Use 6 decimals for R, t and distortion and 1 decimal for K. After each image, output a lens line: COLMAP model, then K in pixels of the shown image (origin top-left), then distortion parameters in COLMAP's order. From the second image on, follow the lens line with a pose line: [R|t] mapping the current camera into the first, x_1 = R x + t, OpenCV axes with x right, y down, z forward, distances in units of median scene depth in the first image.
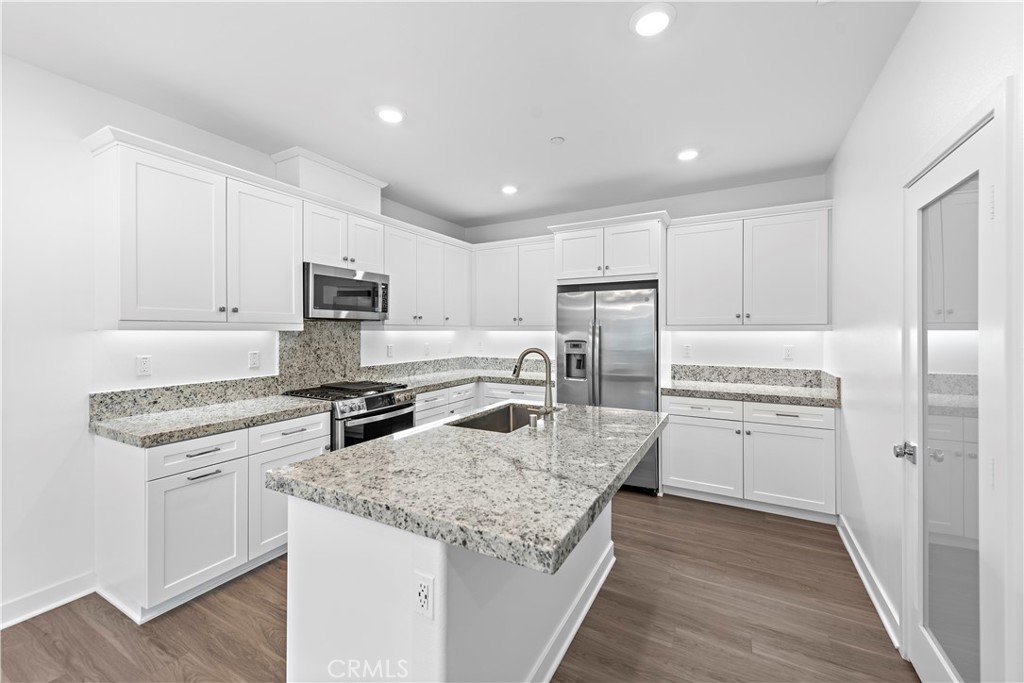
lens RADIAL K [[406.8, 0, 516.0], [0, 406.8, 332.4], [0, 0, 1]] dist [0.013303, -0.001992]
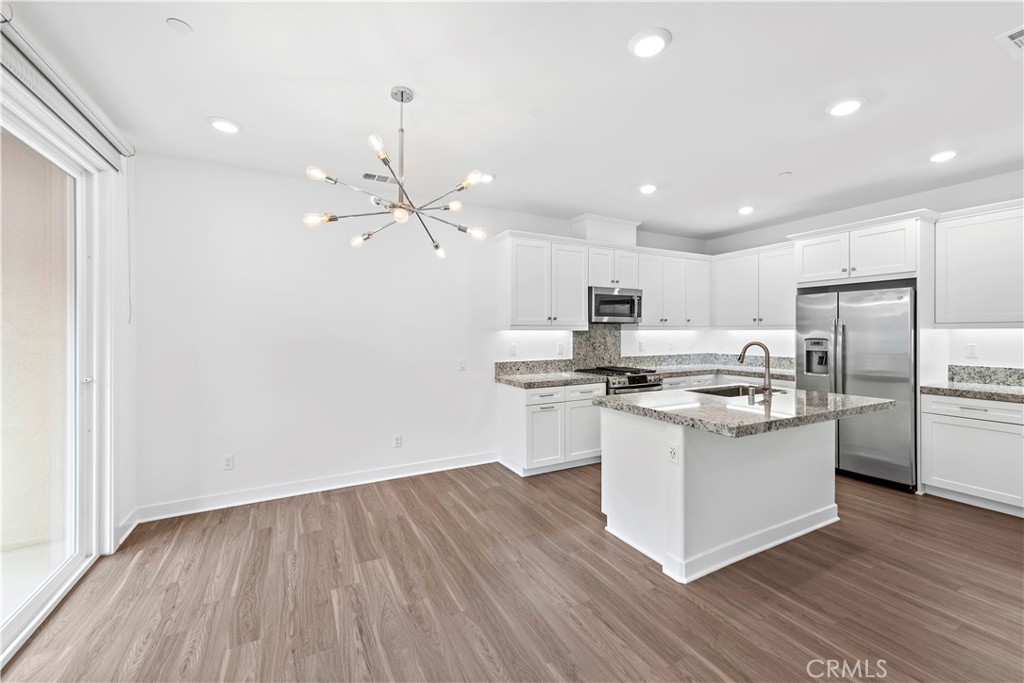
lens RADIAL K [[406.8, 0, 509.5], [0, 406.8, 335.6], [0, 0, 1]] dist [0.013303, -0.001992]
pose [[0.832143, 0.001624, -0.554558, 0.080021], [0.000910, 0.999990, 0.004293, 0.007354], [0.554560, -0.004078, 0.832134, -0.408522]]
